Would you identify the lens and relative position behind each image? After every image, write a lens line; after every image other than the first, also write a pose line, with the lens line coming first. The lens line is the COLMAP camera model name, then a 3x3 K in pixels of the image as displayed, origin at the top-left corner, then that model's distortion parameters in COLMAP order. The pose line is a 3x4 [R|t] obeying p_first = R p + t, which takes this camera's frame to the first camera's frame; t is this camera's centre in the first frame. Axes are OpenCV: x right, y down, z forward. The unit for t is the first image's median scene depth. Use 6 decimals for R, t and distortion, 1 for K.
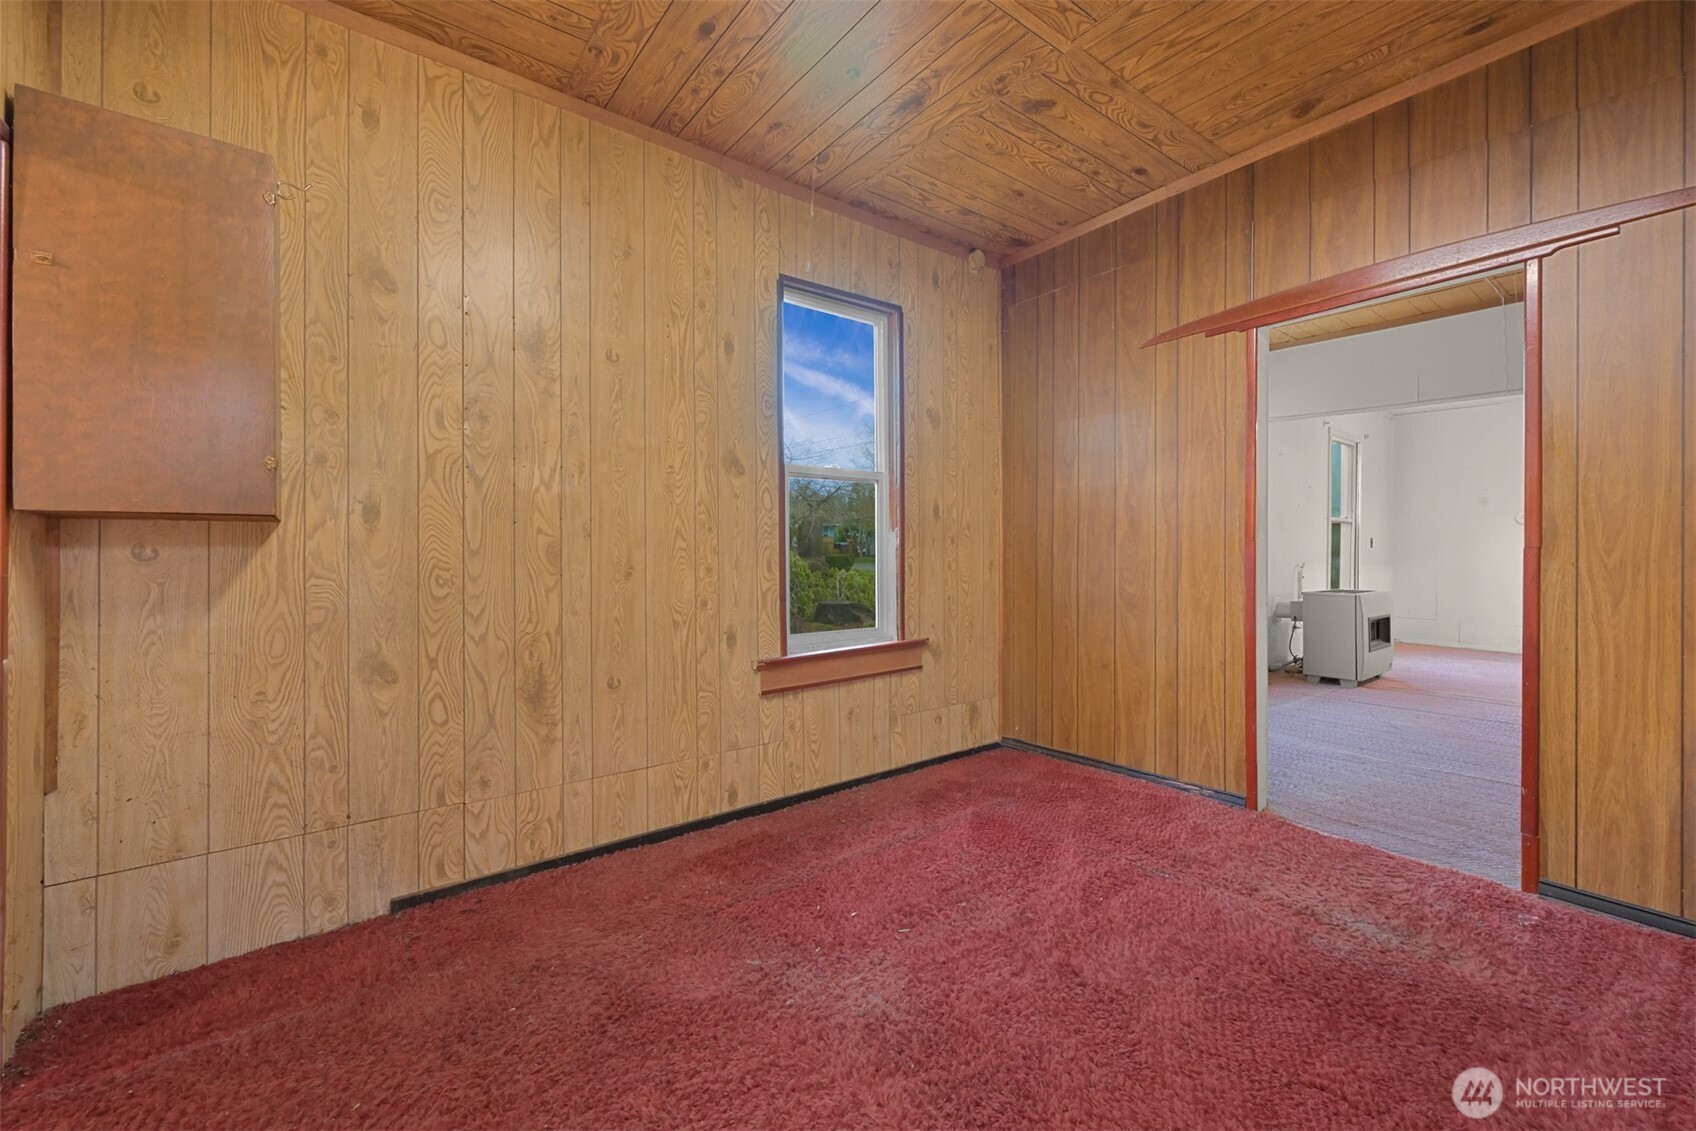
lens RADIAL K [[683.0, 0, 843.0], [0, 683.0, 549.6], [0, 0, 1]] dist [-0.002550, -0.000797]
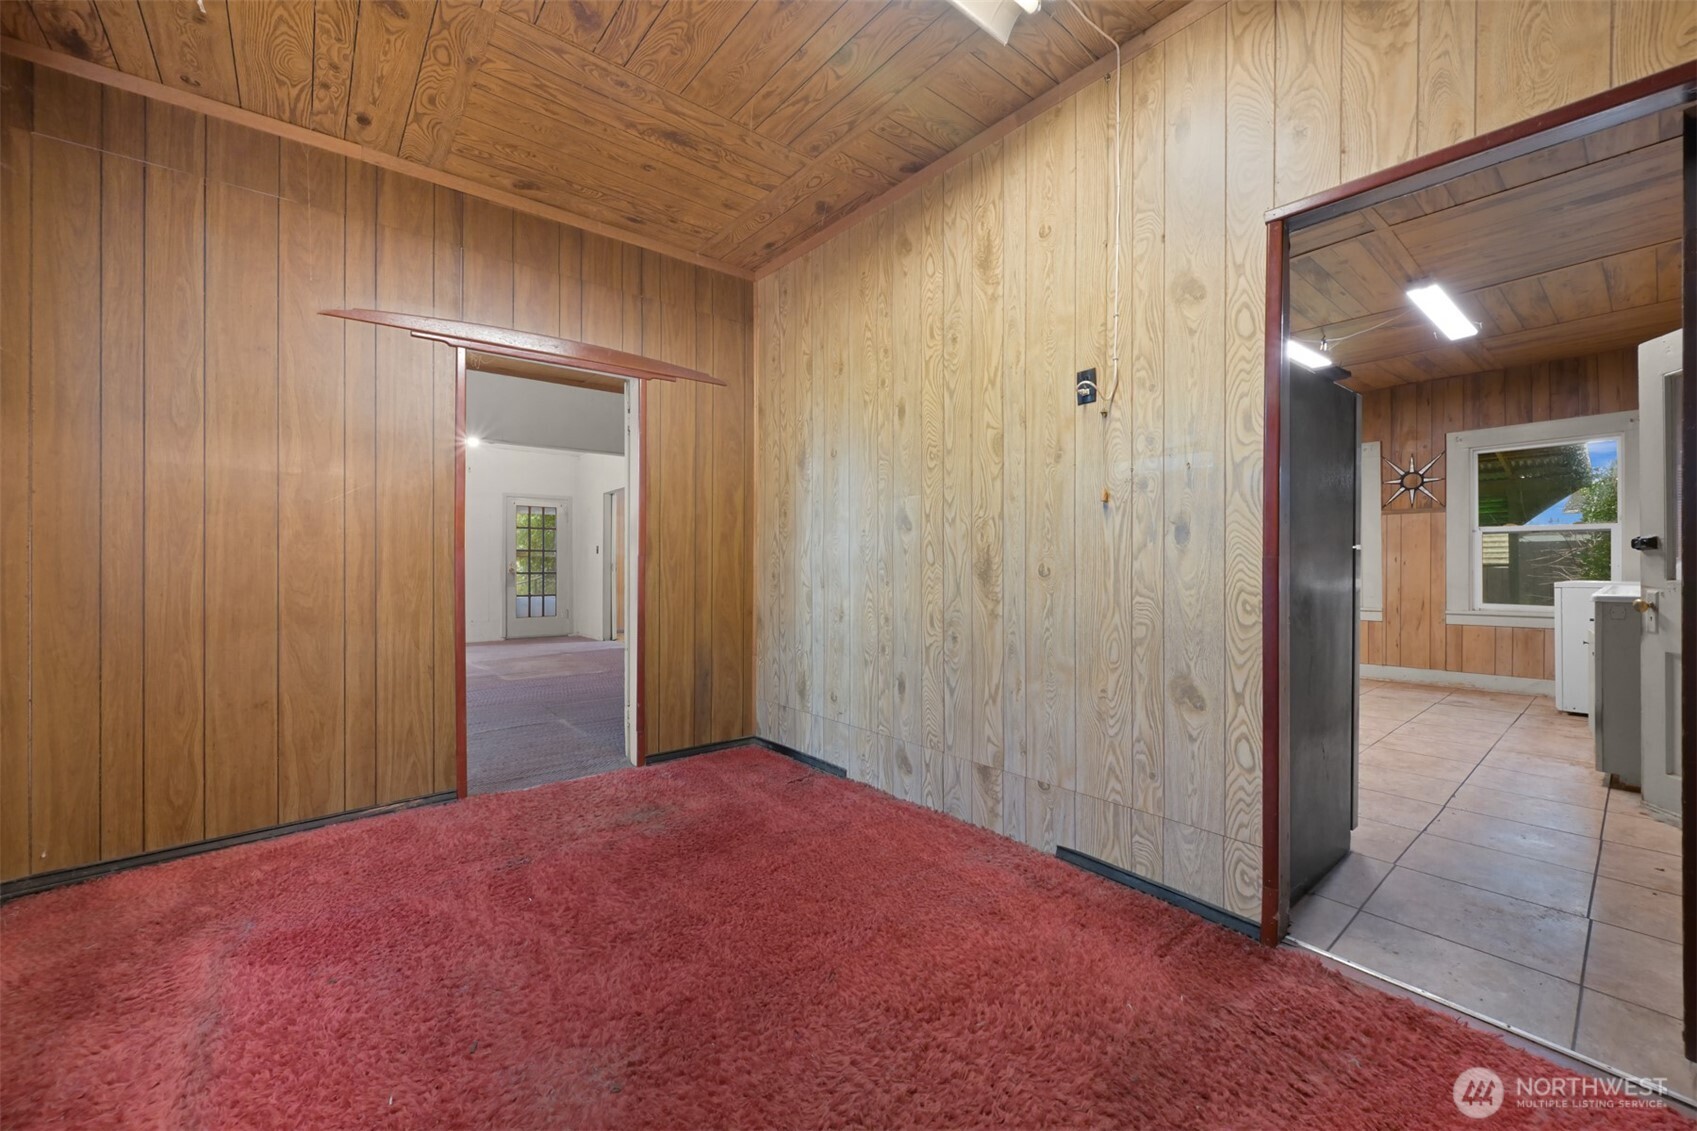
lens RADIAL K [[683.4, 0, 857.6], [0, 683.4, 564.6], [0, 0, 1]] dist [-0.002550, -0.000797]
pose [[-0.061853, -0.003563, 0.998079, -0.481992], [-0.001654, 0.999993, 0.003467, 0.009873], [-0.998084, -0.001436, -0.061859, 0.429313]]
